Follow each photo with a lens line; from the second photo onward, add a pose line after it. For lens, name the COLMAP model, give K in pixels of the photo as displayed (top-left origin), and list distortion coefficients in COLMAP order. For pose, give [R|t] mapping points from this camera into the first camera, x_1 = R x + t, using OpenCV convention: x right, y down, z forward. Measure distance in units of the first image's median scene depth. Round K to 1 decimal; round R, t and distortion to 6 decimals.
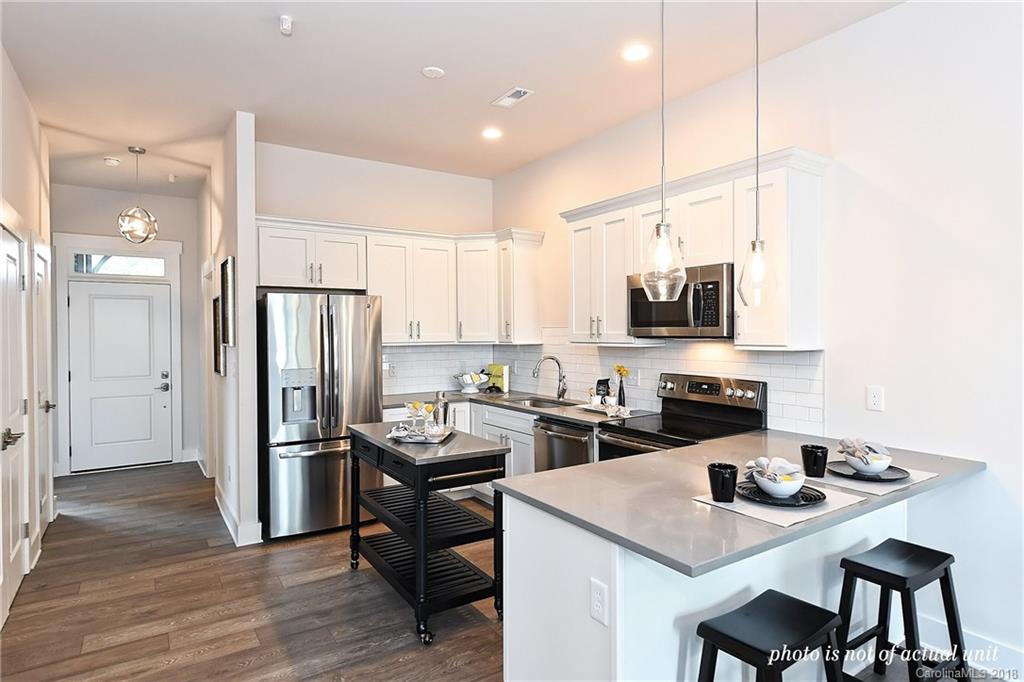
lens RADIAL K [[567.0, 0, 514.1], [0, 567.0, 336.8], [0, 0, 1]] dist [0.001252, 0.001224]
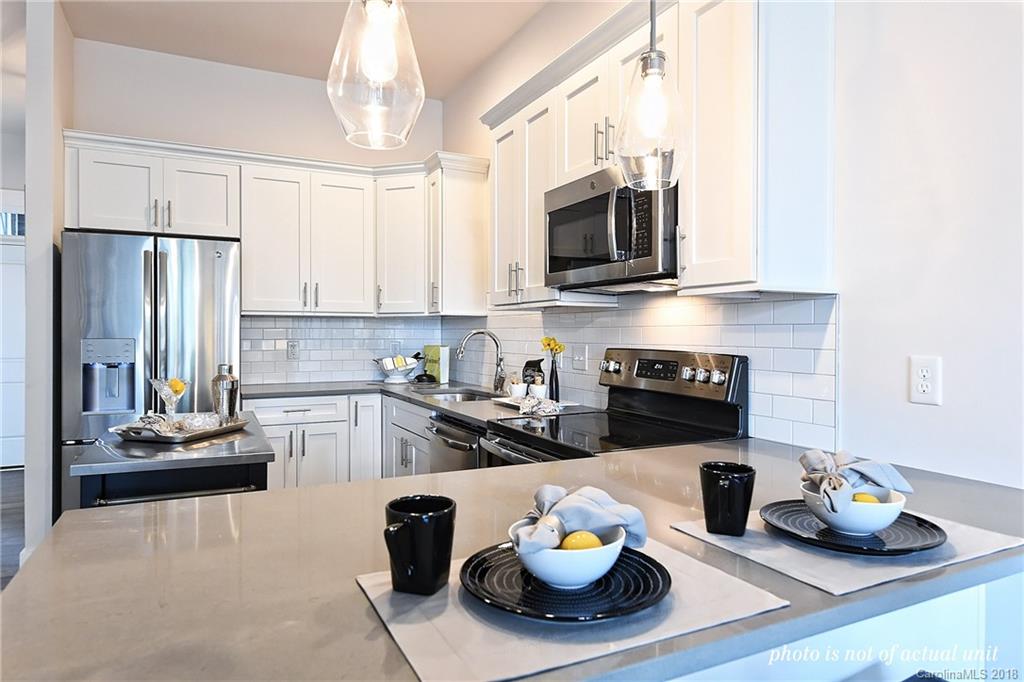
lens RADIAL K [[634.4, 0, 513.2], [0, 634.4, 336.0], [0, 0, 1]] dist [0.001757, -0.002239]
pose [[0.992077, 0.009278, -0.125288, 0.239888], [-0.009872, 0.999943, -0.004125, 0.053394], [0.125243, 0.005329, 0.992112, 0.270748]]
